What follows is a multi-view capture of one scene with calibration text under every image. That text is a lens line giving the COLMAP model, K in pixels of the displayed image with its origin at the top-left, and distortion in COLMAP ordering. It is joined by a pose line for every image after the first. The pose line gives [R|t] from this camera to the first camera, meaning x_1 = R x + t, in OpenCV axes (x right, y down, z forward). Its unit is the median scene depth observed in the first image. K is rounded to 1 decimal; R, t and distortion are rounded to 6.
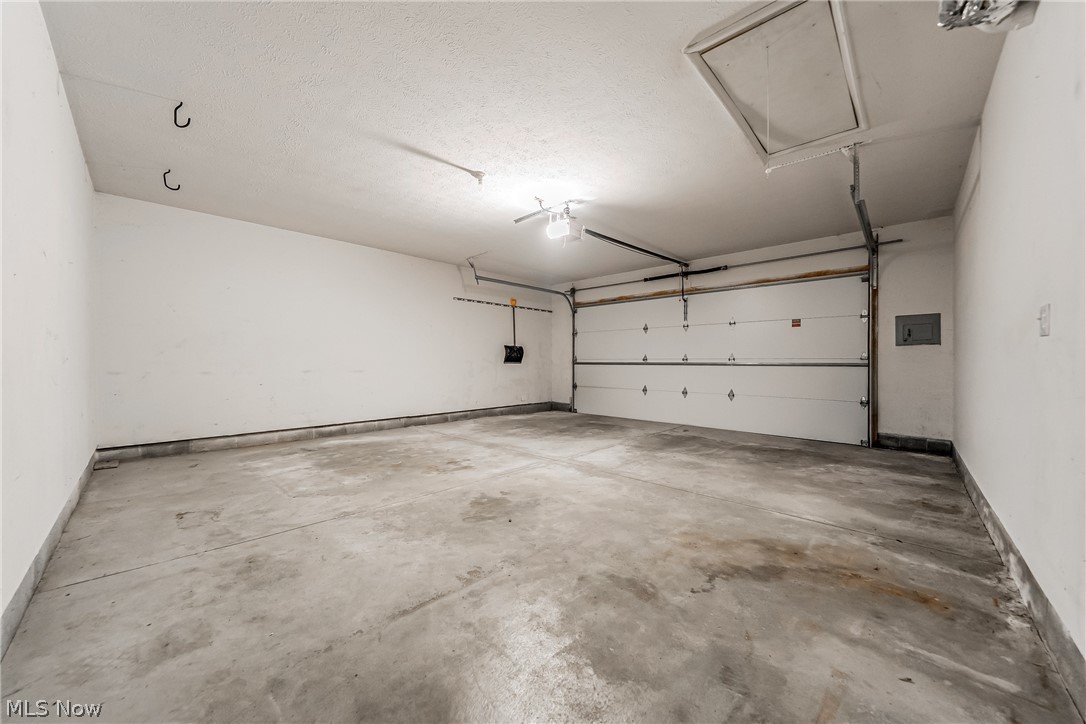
lens RADIAL K [[382.8, 0, 536.9], [0, 382.8, 365.8], [0, 0, 1]] dist [-0.020668, 0.000068]
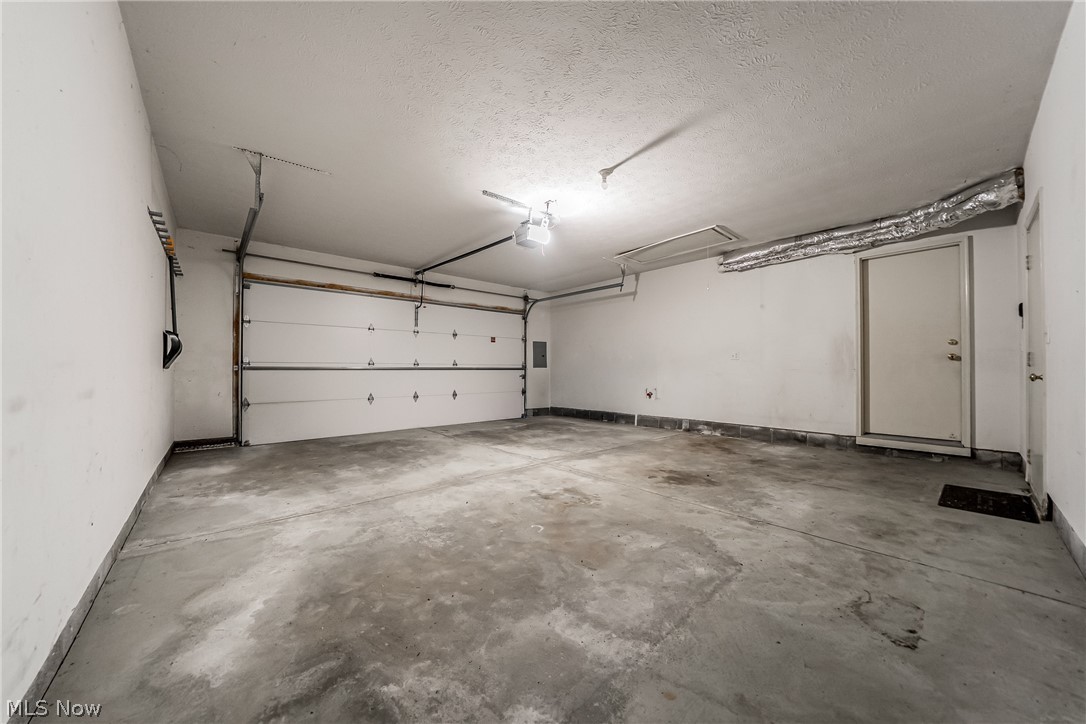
lens RADIAL K [[382.8, 0, 536.9], [0, 382.8, 365.8], [0, 0, 1]] dist [-0.020668, 0.000068]
pose [[0.092525, 0.008022, 0.995678, -1.089723], [0.009214, 0.999918, -0.008912, -0.001172], [-0.995668, 0.009999, 0.092444, 1.049726]]
